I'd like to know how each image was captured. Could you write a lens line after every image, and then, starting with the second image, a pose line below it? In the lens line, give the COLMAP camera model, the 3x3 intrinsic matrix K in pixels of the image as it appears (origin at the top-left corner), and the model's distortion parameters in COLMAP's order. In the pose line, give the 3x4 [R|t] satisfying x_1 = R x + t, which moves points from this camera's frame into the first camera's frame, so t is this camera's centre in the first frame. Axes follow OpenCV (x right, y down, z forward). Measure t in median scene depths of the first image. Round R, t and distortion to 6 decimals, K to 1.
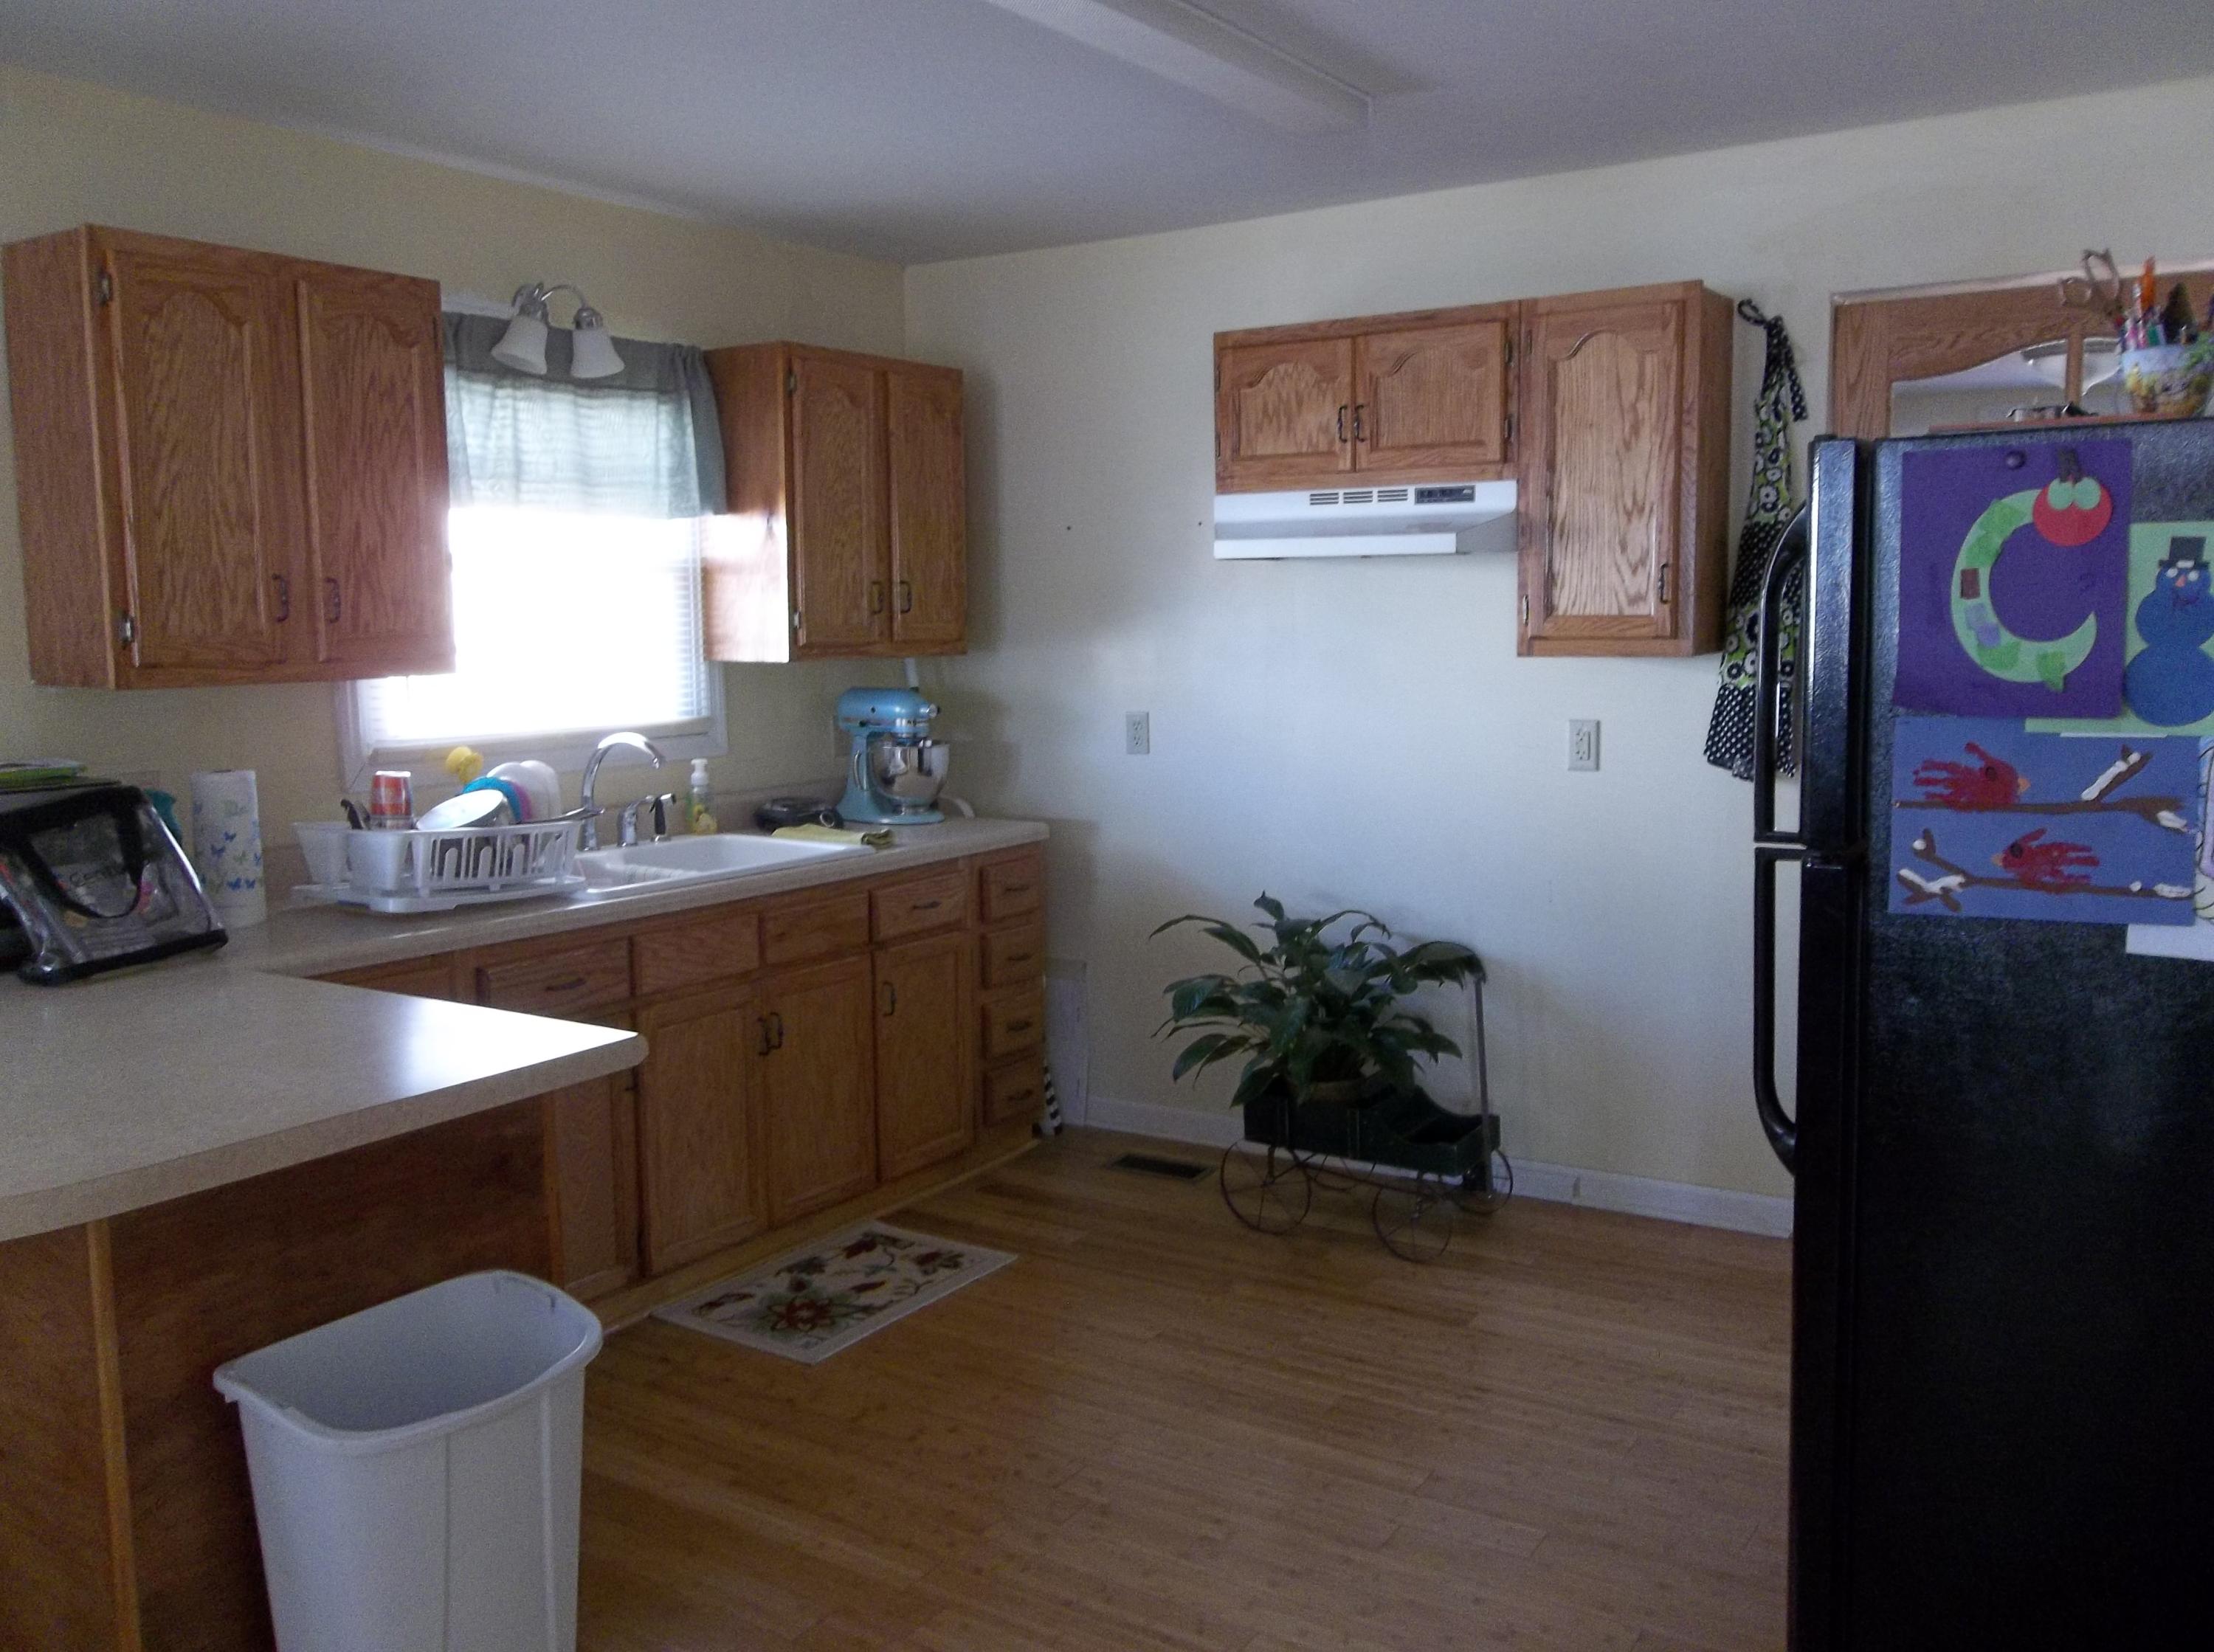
lens RADIAL K [[1809.4, 0, 1104.1], [0, 1809.4, 824.9], [0, 0, 1]] dist [-0.032690, 0.025509]
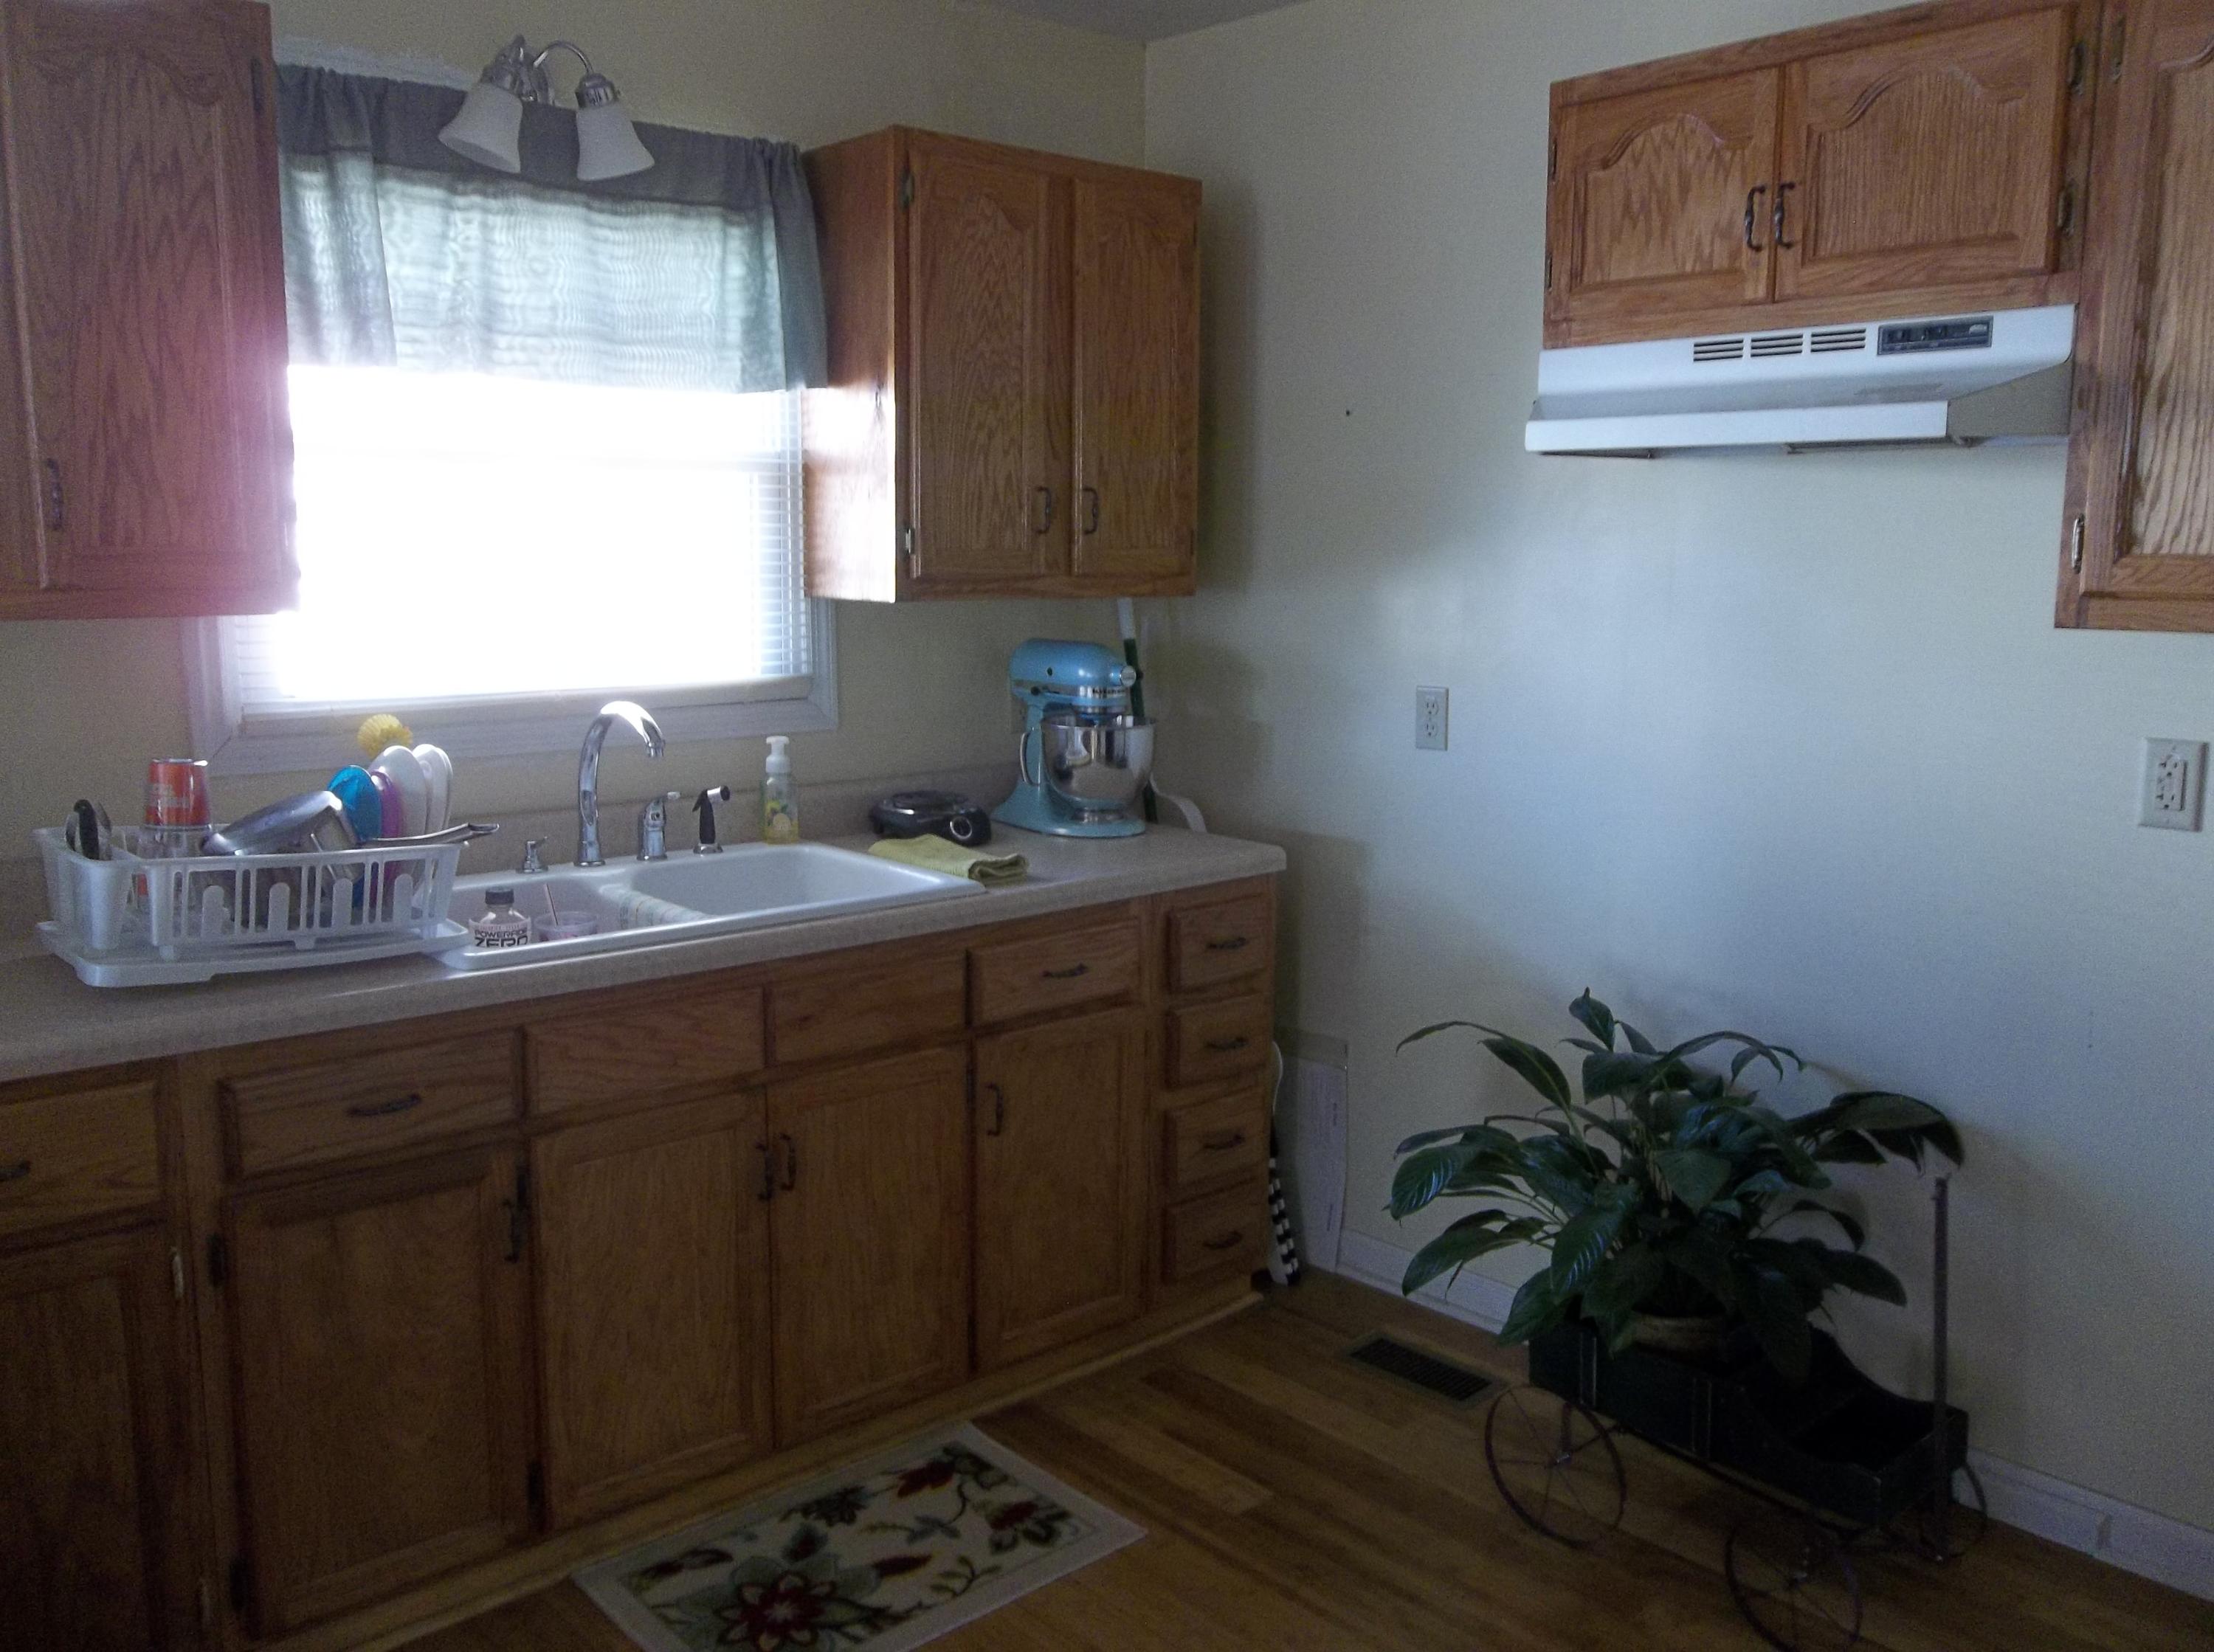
lens RADIAL K [[1809.4, 0, 1104.1], [0, 1809.4, 824.9], [0, 0, 1]] dist [-0.032690, 0.025509]
pose [[0.966307, 0.055479, -0.251343, 0.083798], [-0.045974, 0.997993, 0.043539, -0.040949], [0.253254, -0.030517, 0.966918, 0.369692]]
